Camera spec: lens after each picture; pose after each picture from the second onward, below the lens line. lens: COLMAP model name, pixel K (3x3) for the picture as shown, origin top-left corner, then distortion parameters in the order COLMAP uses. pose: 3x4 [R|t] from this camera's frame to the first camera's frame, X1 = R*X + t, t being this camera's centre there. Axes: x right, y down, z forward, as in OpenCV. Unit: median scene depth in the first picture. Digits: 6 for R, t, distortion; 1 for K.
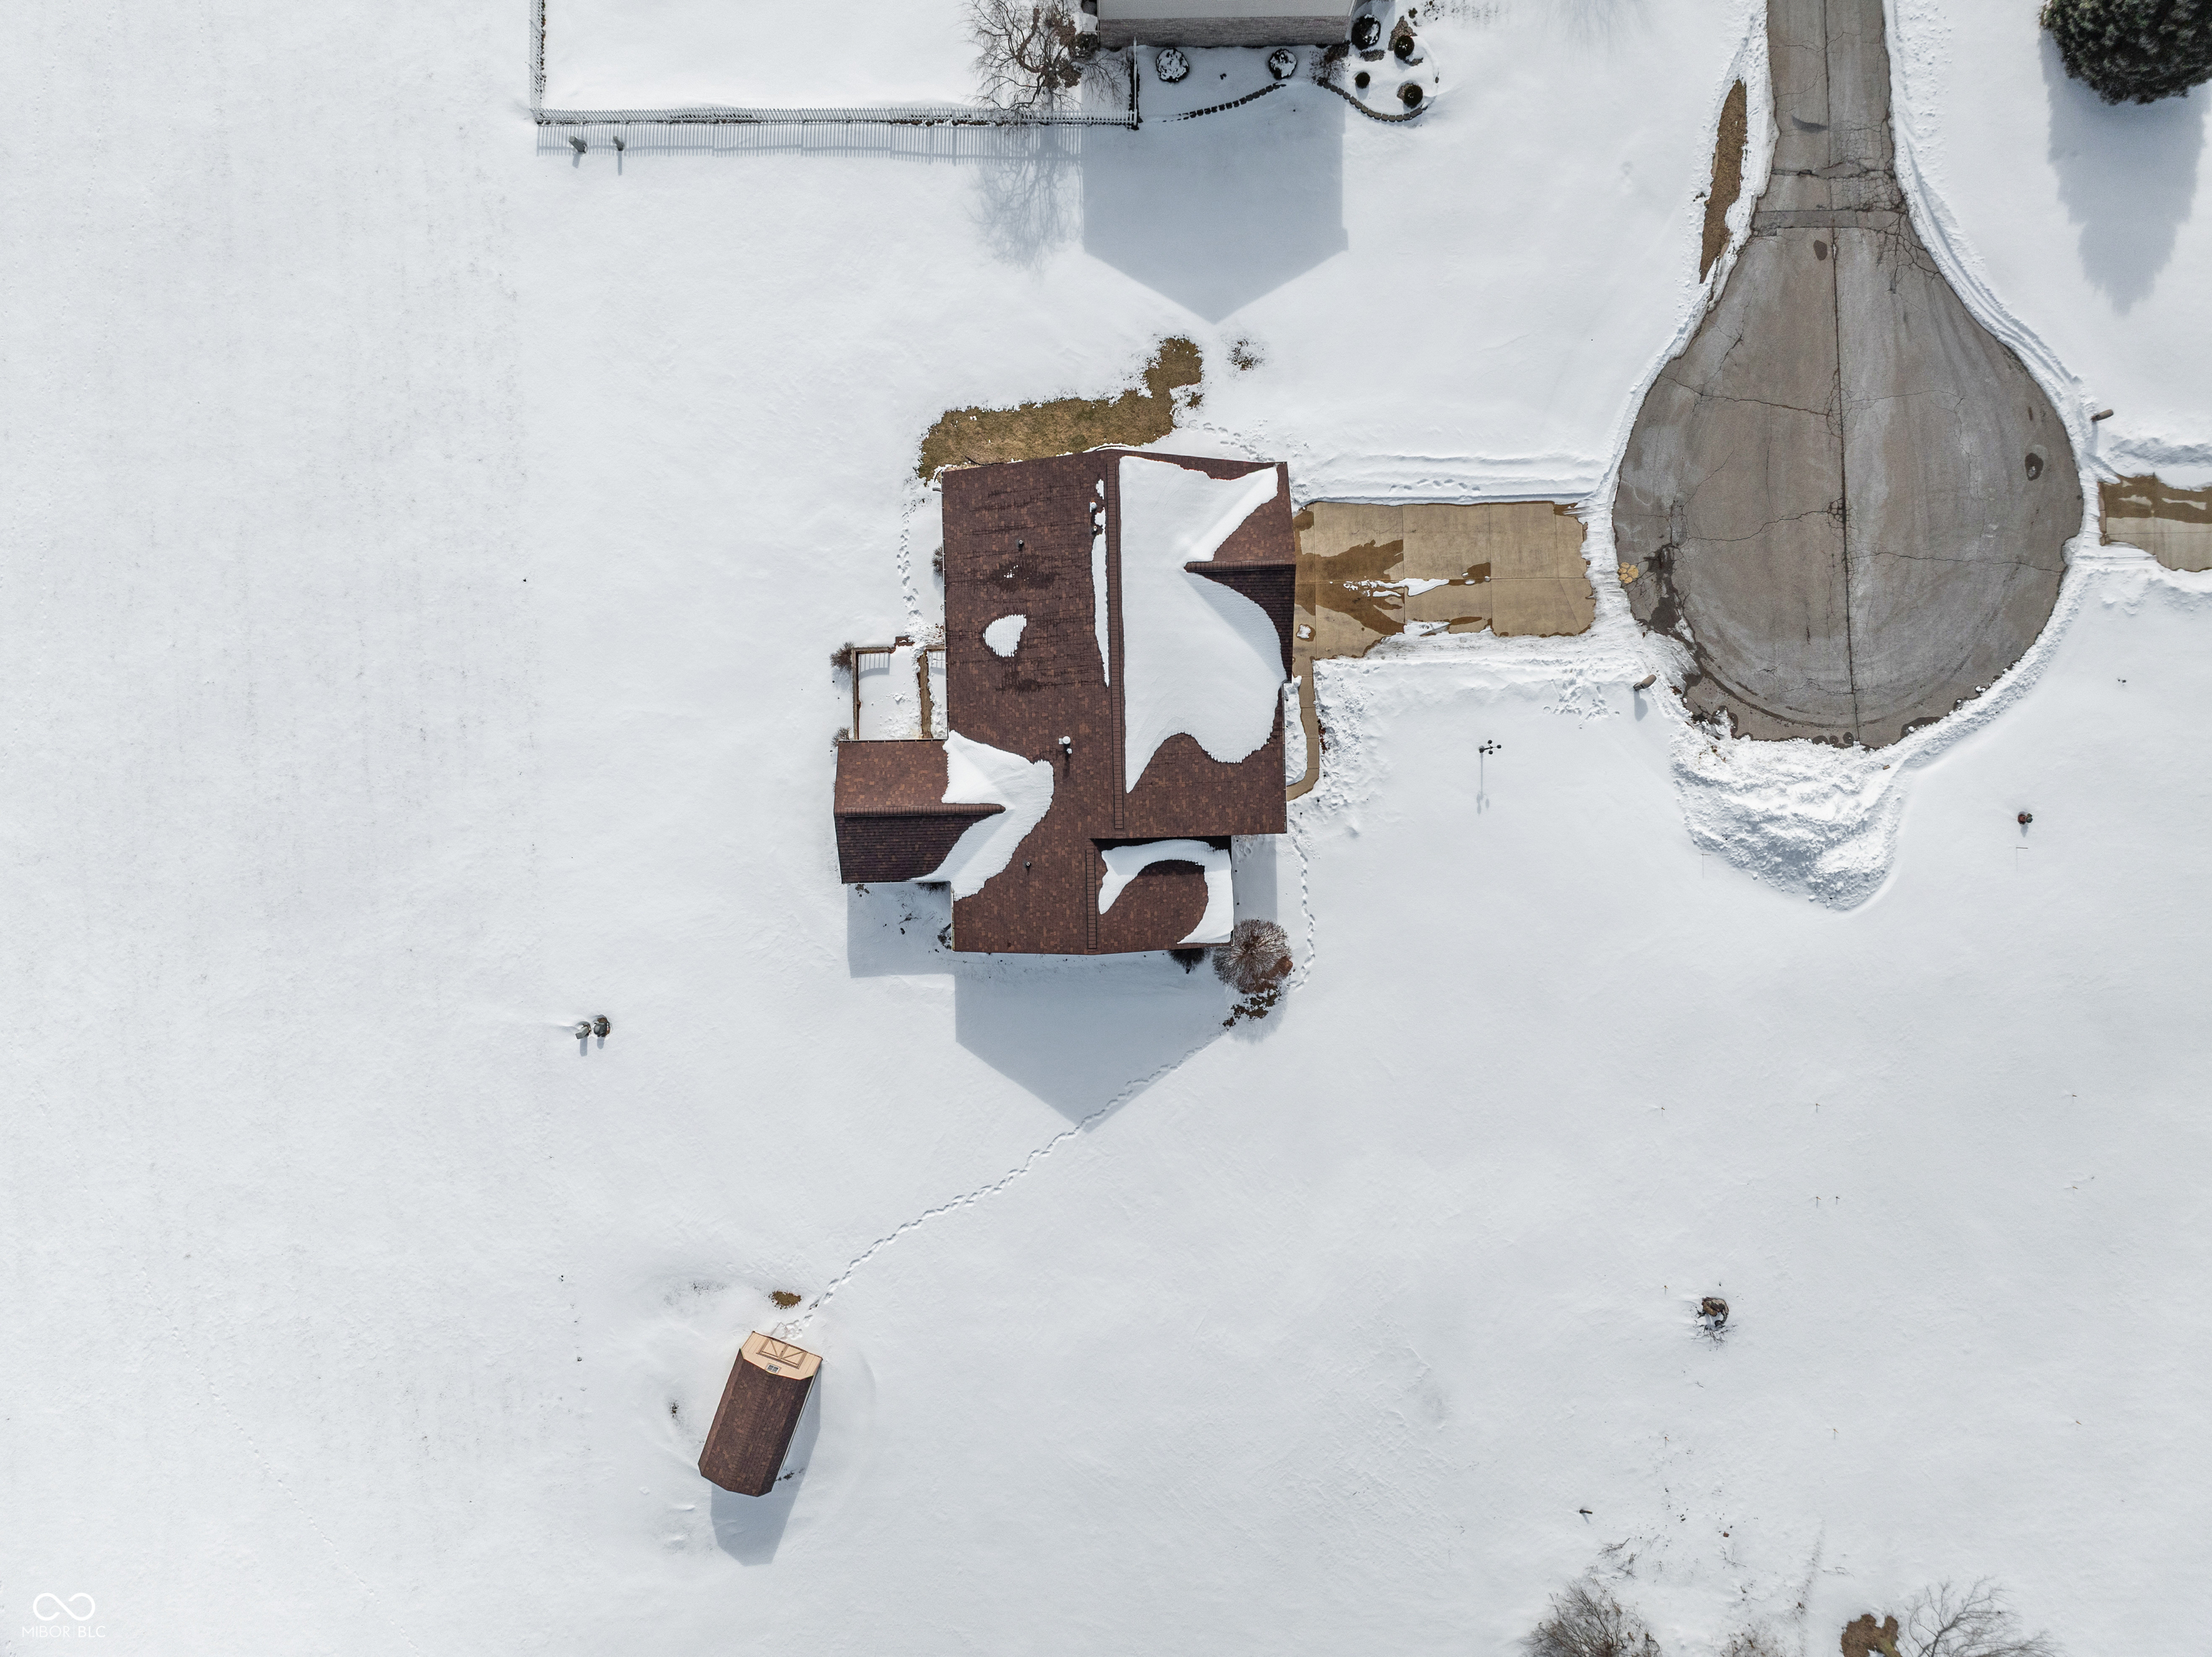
lens RADIAL K [[1550.9, 0, 1106.0], [0, 1550.9, 828.5], [0, 0, 1]] dist [-0.007096, -0.058932]
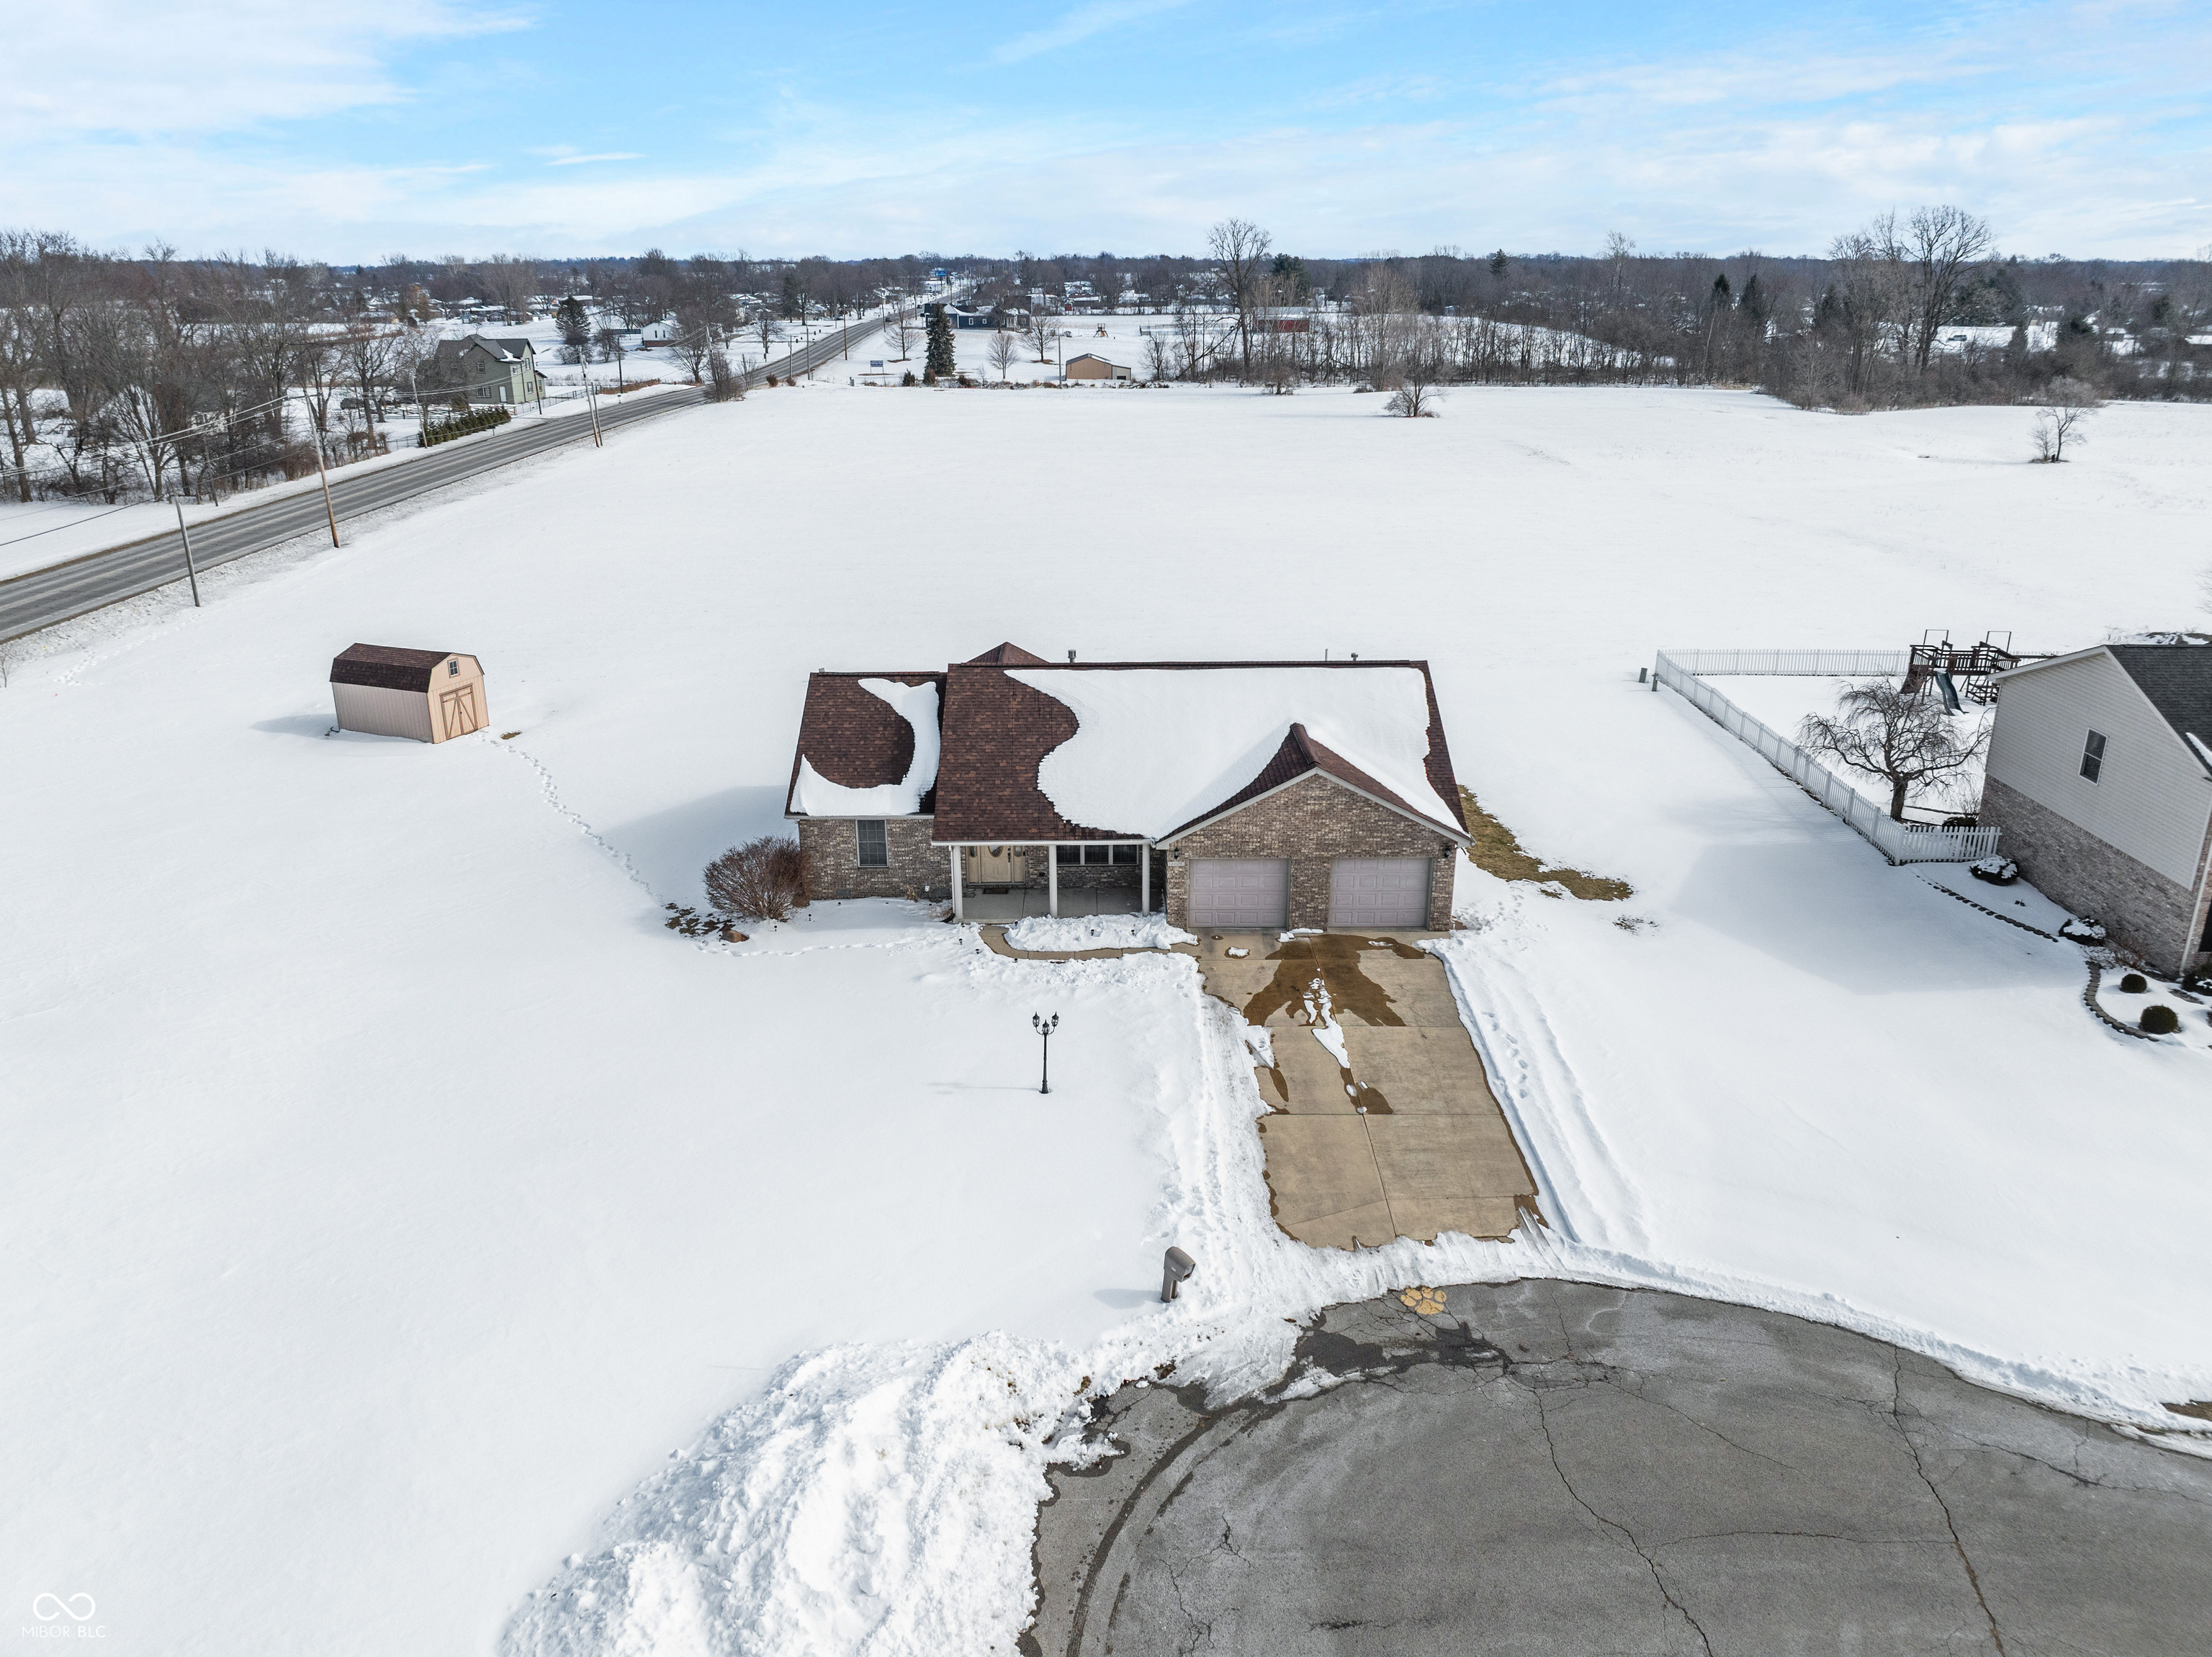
lens RADIAL K [[1555.9, 0, 1106.0], [0, 1555.9, 828.5], [0, 0, 1]] dist [-0.003599, -0.062344]
pose [[-0.010990, 0.341318, -0.939884, 0.723111], [-0.999884, -0.013705, 0.006714, -0.074489], [-0.010590, 0.939848, 0.341429, 0.724918]]
